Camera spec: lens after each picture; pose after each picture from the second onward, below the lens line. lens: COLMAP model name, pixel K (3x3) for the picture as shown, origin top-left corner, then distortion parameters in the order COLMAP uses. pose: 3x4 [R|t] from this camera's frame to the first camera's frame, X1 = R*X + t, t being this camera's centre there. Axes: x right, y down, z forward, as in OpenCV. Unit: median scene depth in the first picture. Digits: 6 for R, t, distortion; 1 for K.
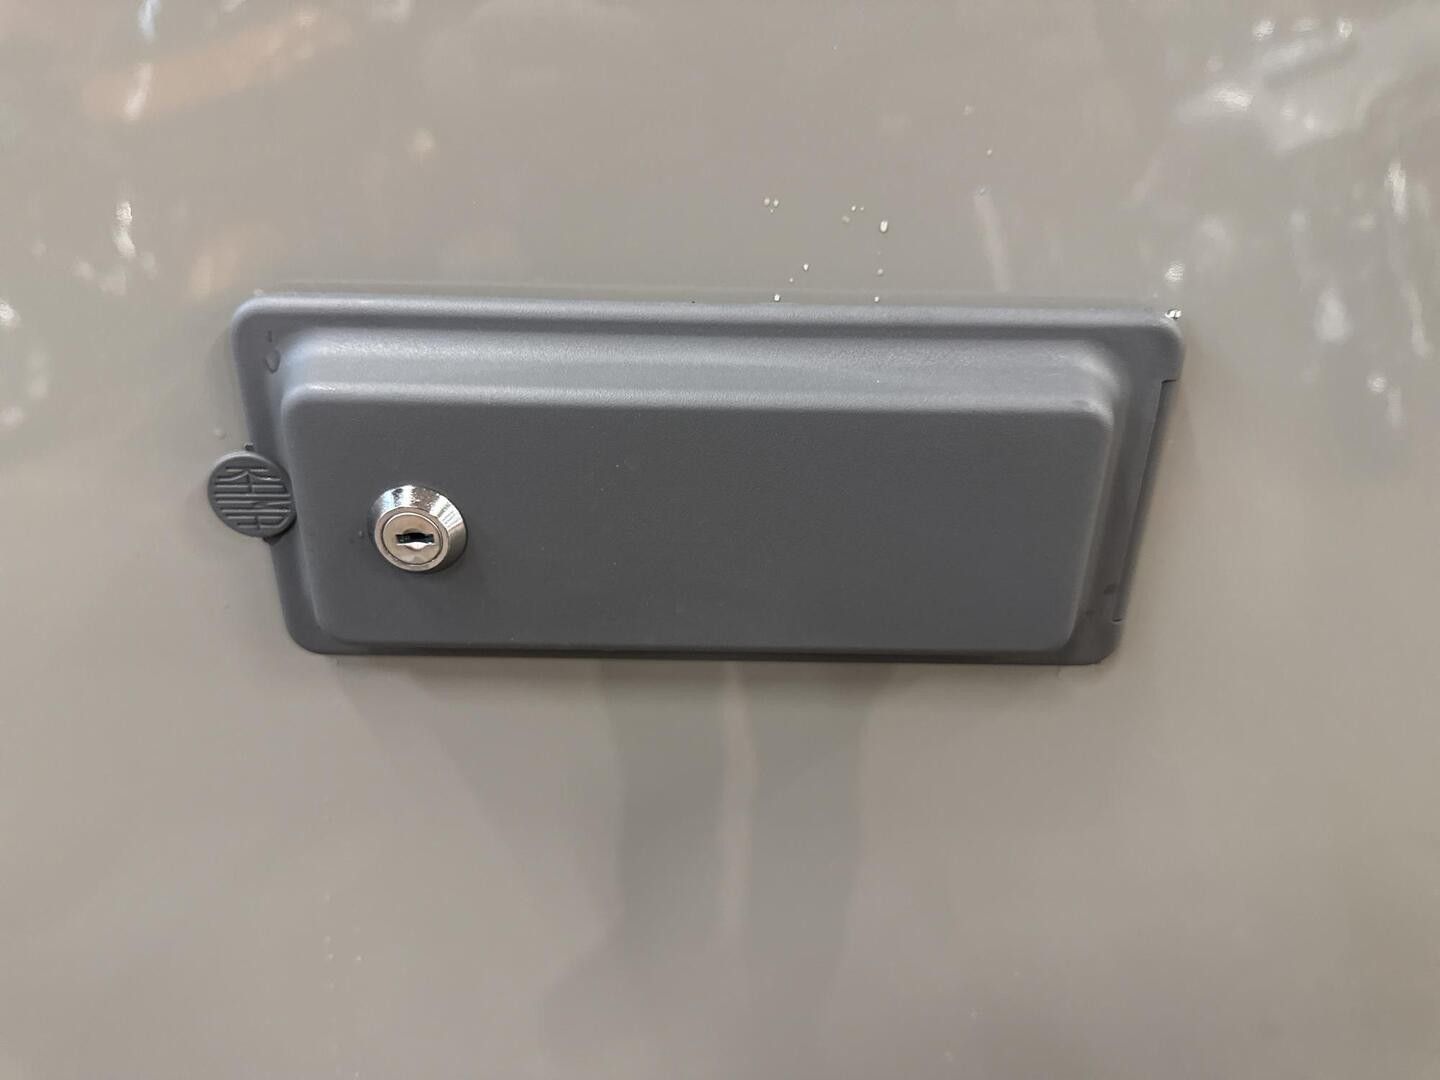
lens RADIAL K [[1043.7, 0, 730.7], [0, 1043.7, 546.7], [0, 0, 1]] dist [-0.005522, -0.001691]
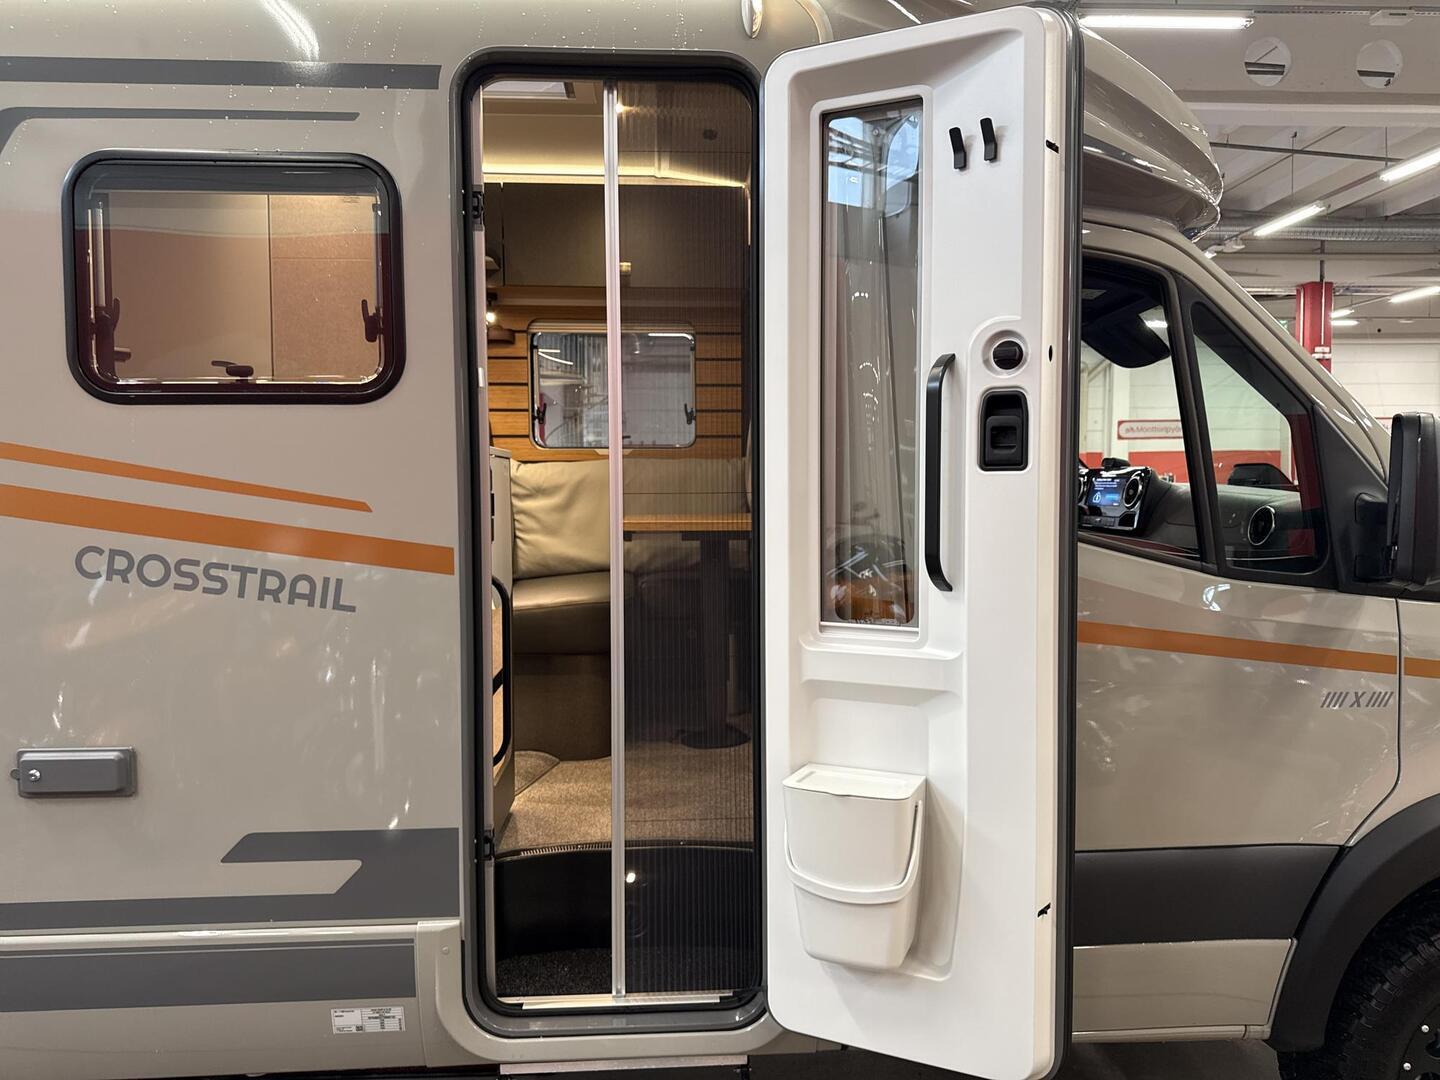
lens RADIAL K [[1043.7, 0, 730.7], [0, 1043.7, 546.7], [0, 0, 1]] dist [-0.005522, -0.001691]
pose [[0.999060, -0.020437, 0.038235, 4.877061], [0.034099, 0.915052, -0.401893, 1.799860], [-0.026774, 0.402819, 0.914888, -7.341456]]
